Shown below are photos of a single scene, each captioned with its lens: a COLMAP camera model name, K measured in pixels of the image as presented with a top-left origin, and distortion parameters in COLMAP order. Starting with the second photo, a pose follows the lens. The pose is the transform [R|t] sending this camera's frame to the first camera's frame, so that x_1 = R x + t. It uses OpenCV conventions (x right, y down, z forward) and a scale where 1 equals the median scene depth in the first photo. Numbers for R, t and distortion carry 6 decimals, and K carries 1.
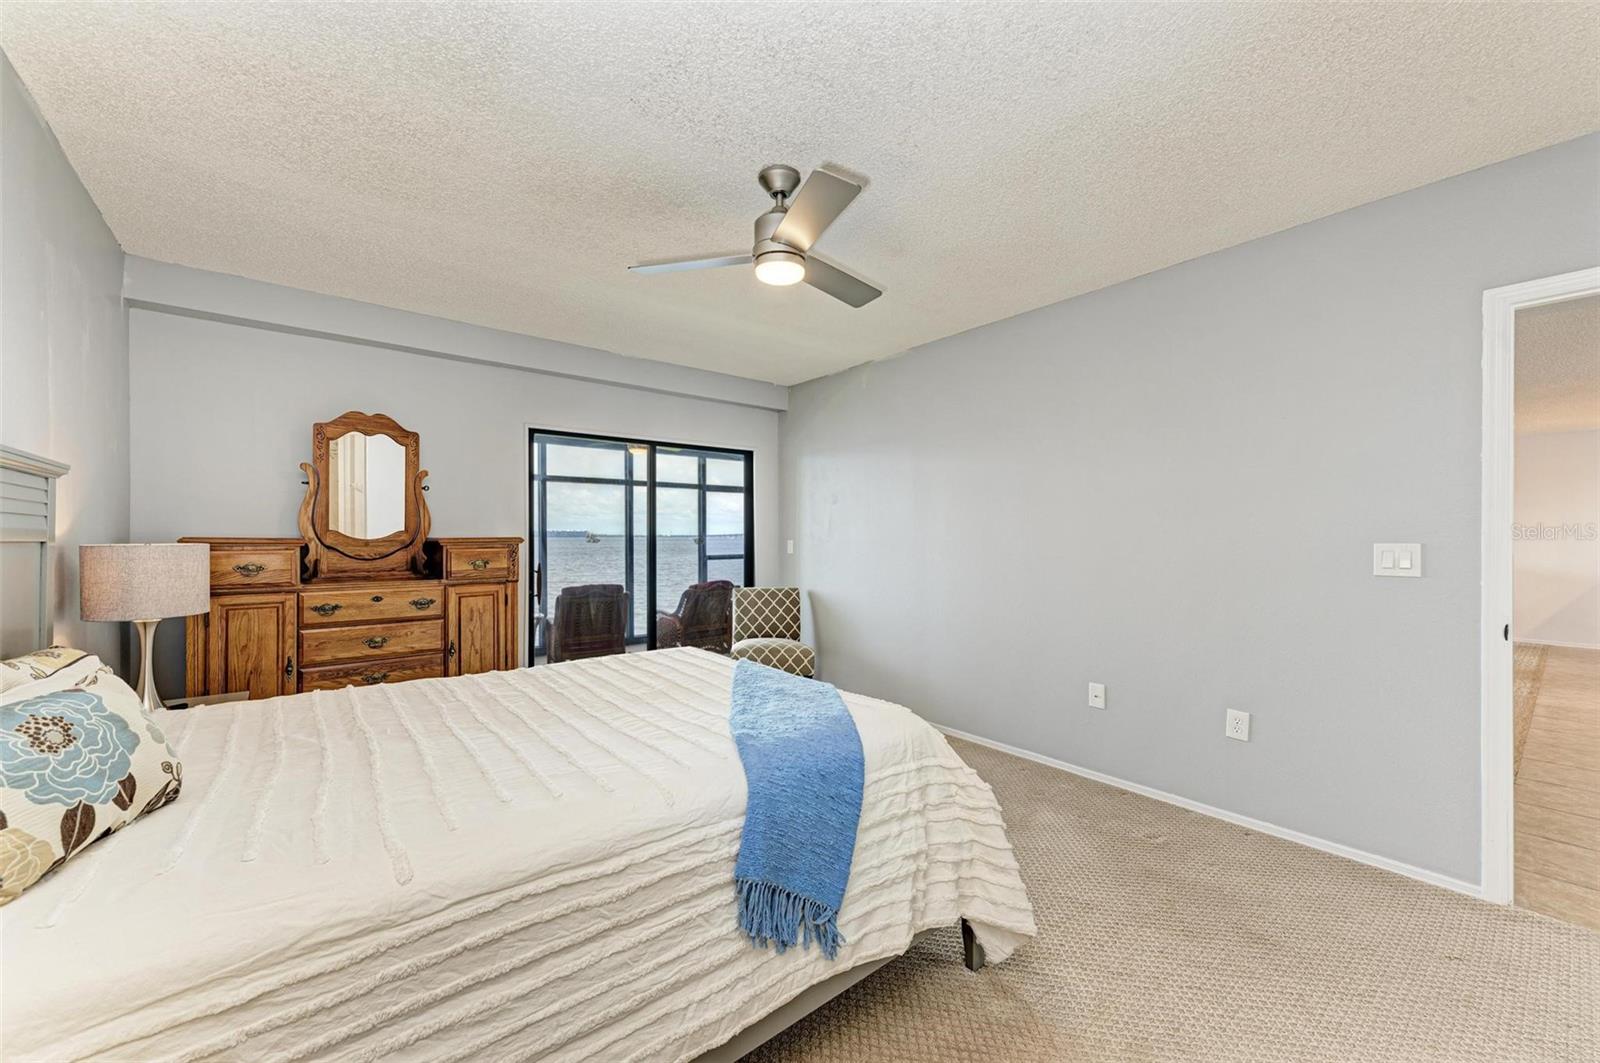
lens RADIAL K [[636.6, 0, 801.4], [0, 636.6, 536.2], [0, 0, 1]] dist [0.014295, -0.000505]
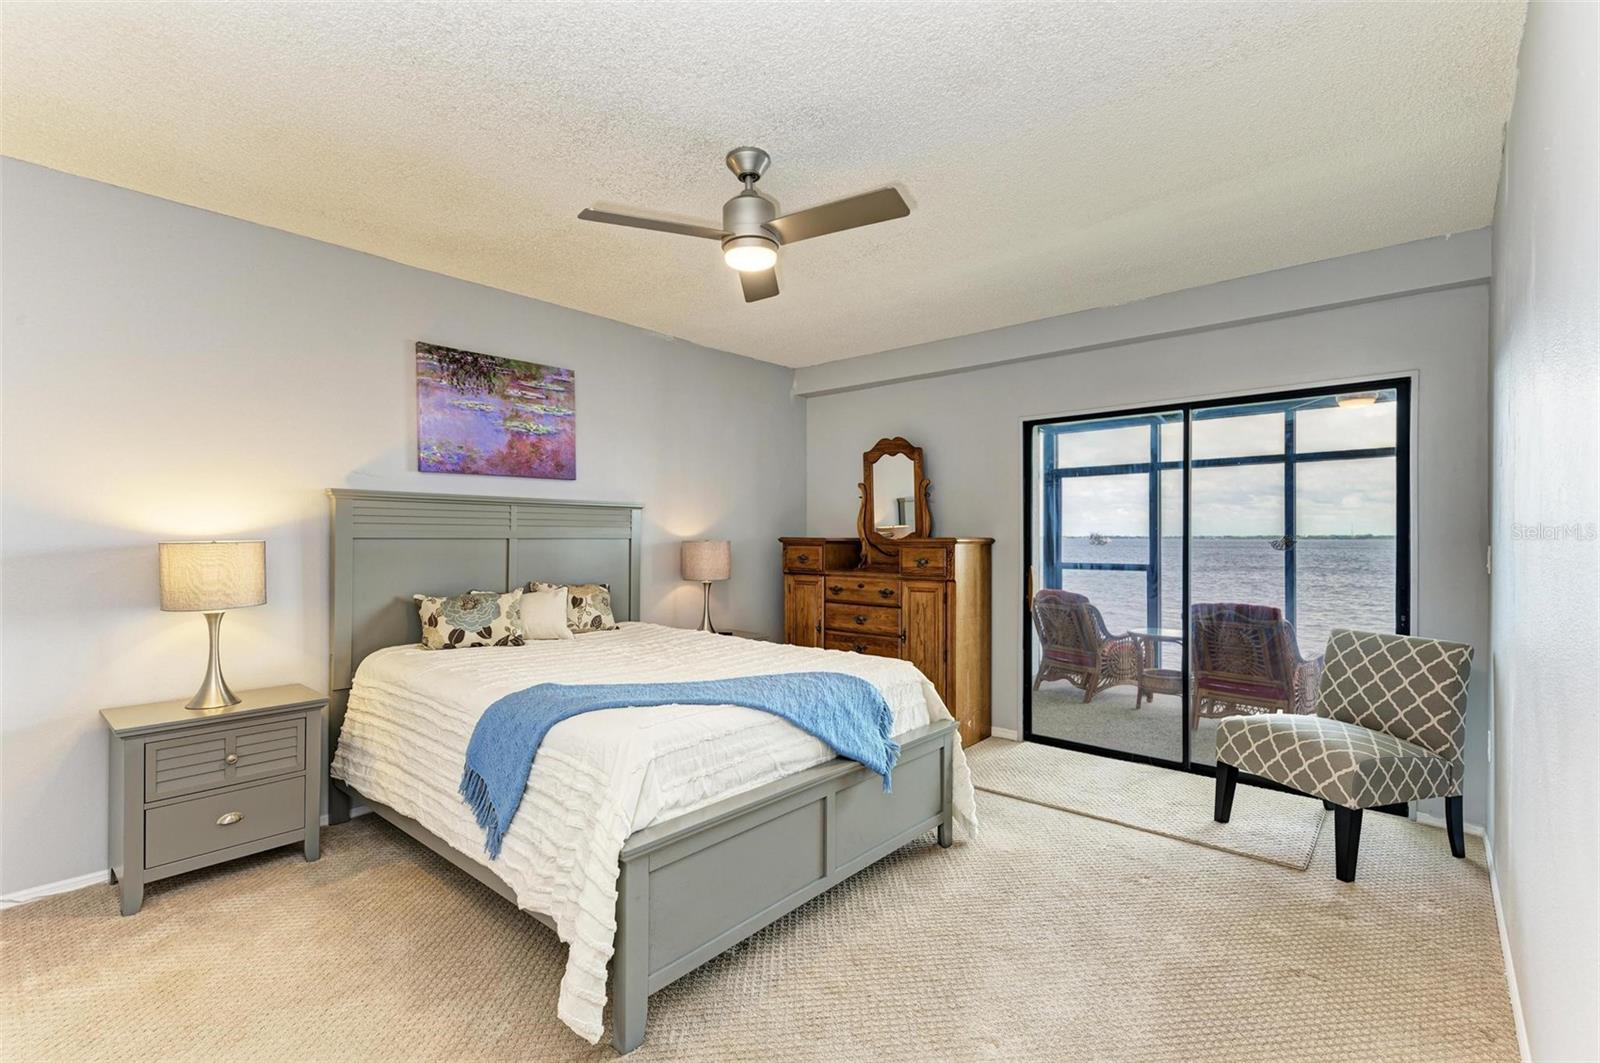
lens RADIAL K [[740.1, 0, 800.0], [0, 740.1, 531.5], [0, 0, 1]] dist [0.041869, 0.000069]
pose [[0.152717, -0.010771, -0.988211, 0.702295], [-0.004082, 0.999925, -0.011529, 0.006526], [0.988262, 0.005795, 0.152662, 0.592071]]
